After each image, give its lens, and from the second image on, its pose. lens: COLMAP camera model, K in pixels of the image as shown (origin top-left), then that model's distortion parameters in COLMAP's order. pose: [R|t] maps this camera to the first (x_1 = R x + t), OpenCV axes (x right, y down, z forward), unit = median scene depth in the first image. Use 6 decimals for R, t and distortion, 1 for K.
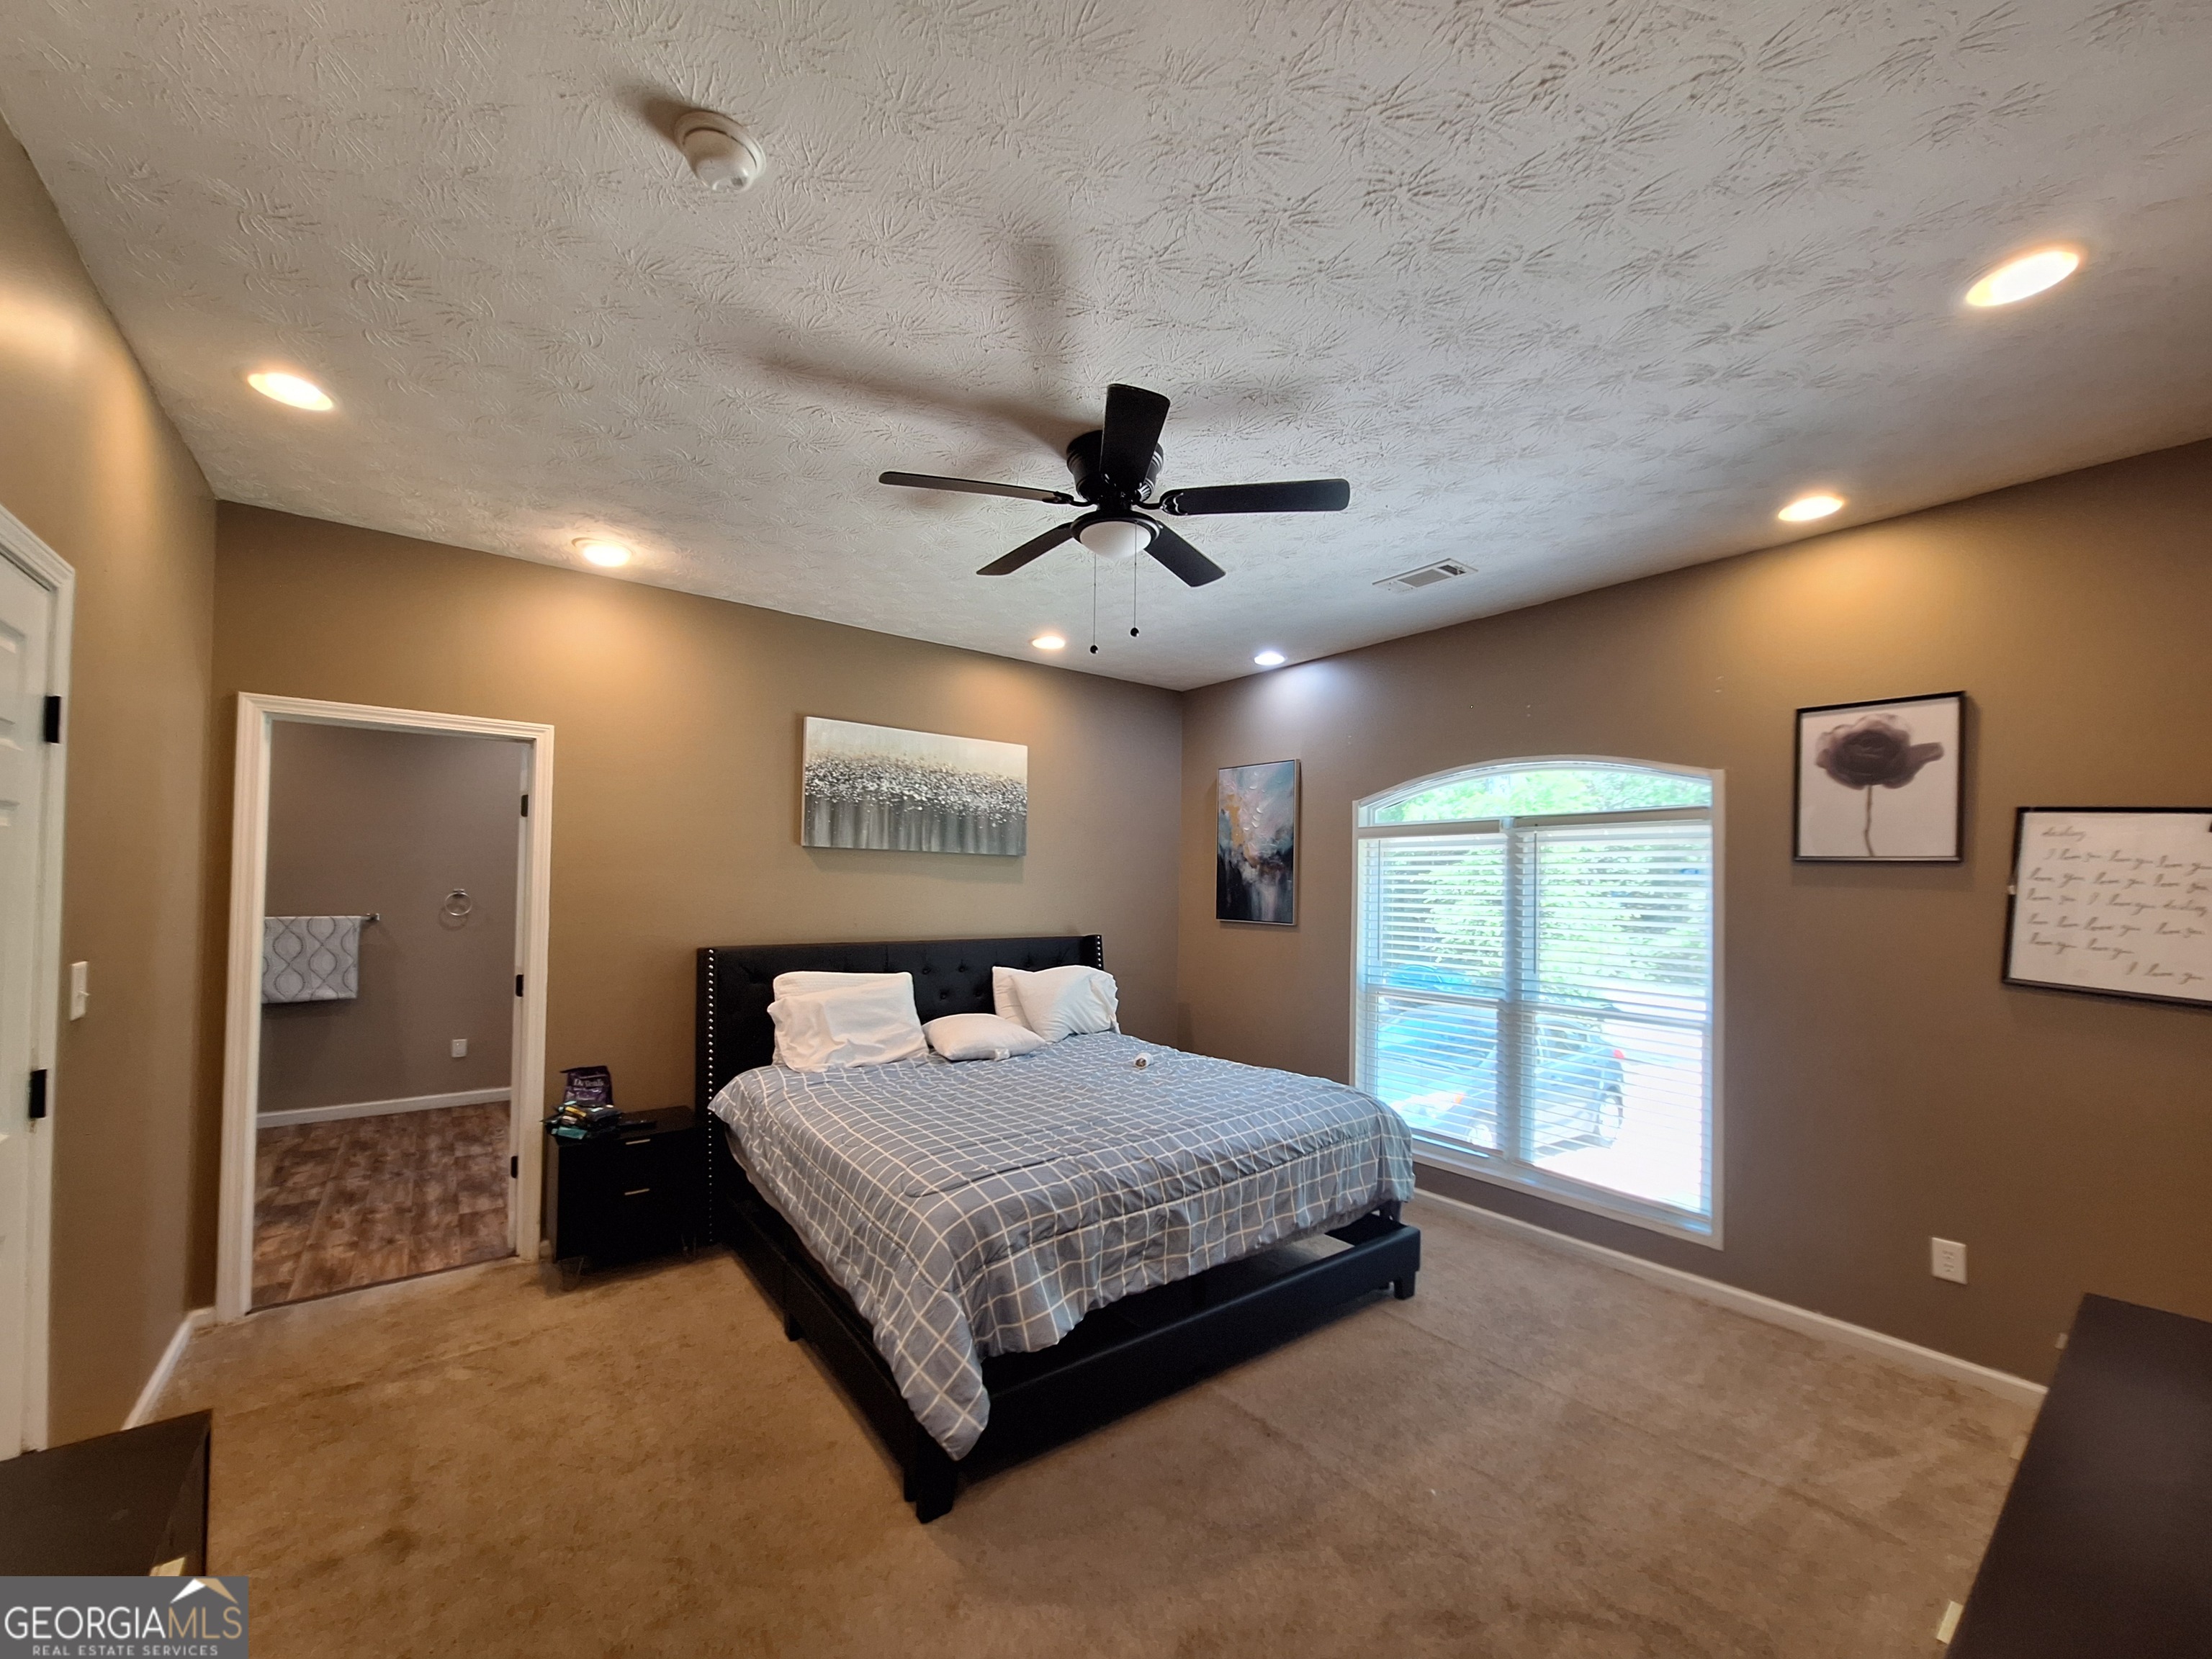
lens RADIAL K [[869.0, 0, 1131.0], [0, 869.0, 869.2], [0, 0, 1]] dist [-0.011908, 0.004512]
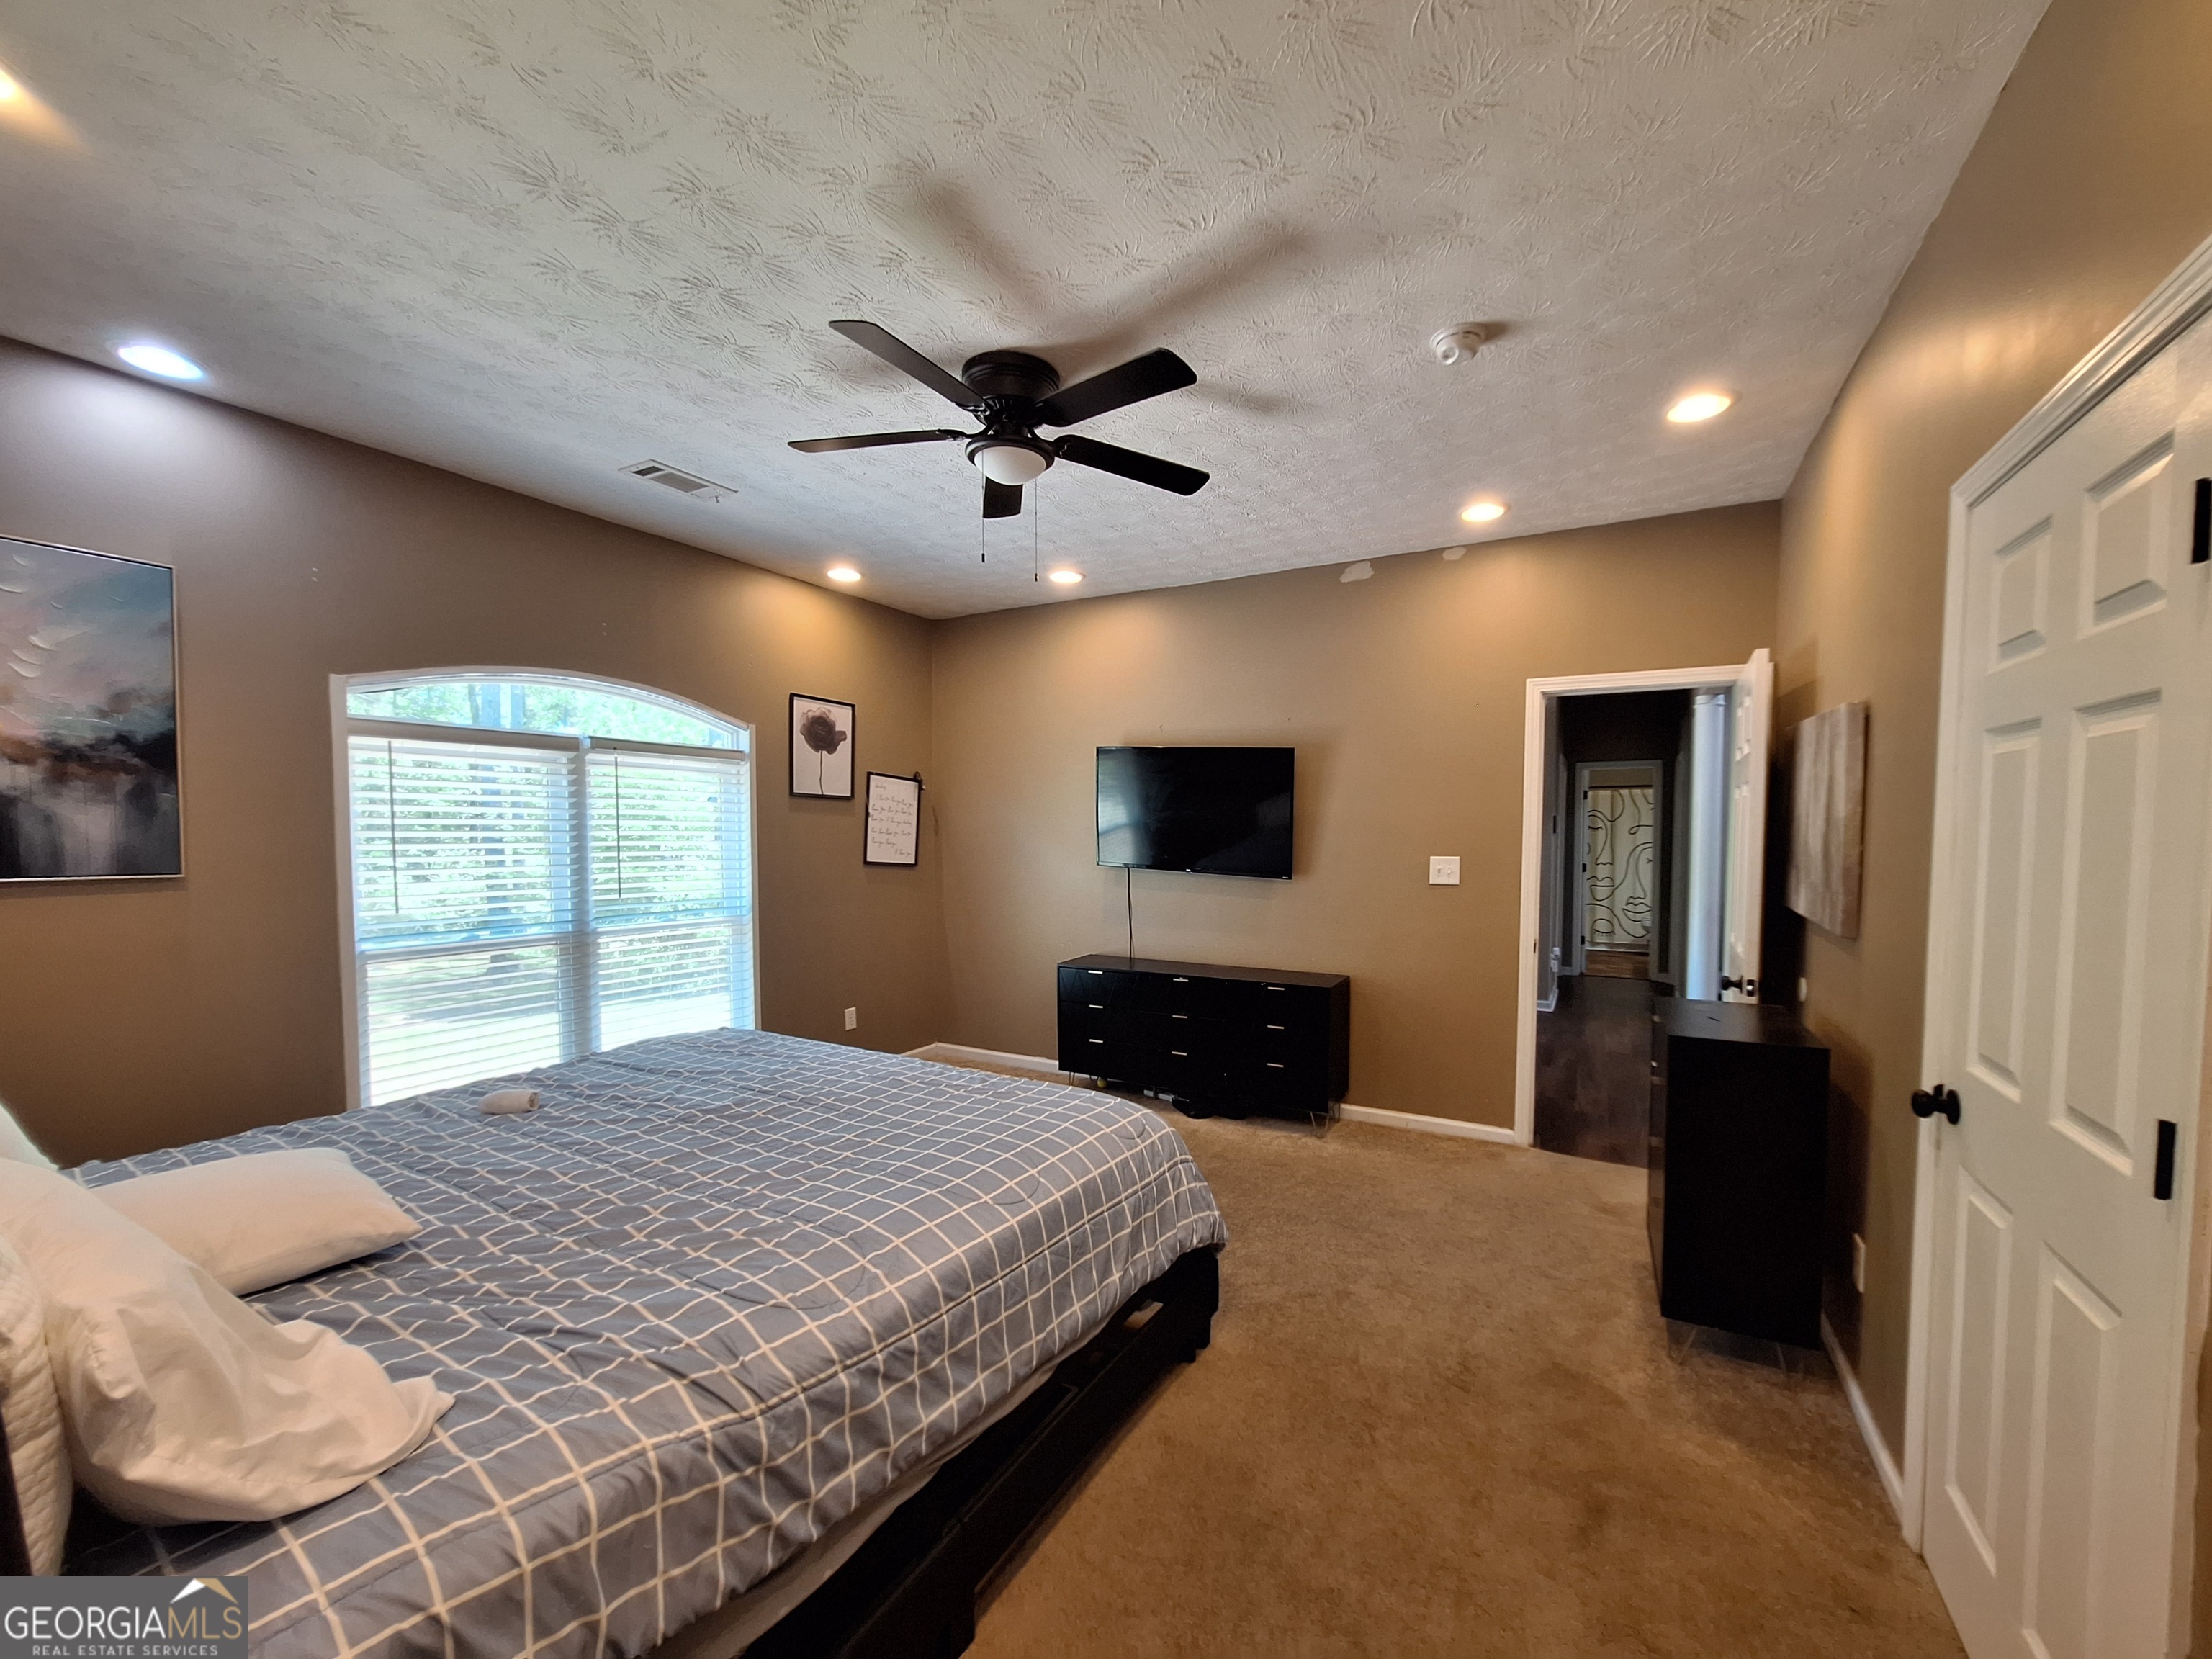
lens RADIAL K [[869.0, 0, 1131.0], [0, 869.0, 869.2], [0, 0, 1]] dist [-0.011908, 0.004512]
pose [[-0.389084, -0.060471, 0.919215, -0.789422], [-0.028829, 0.998154, 0.053461, 0.019538], [-0.920751, -0.005699, -0.390109, 0.973966]]
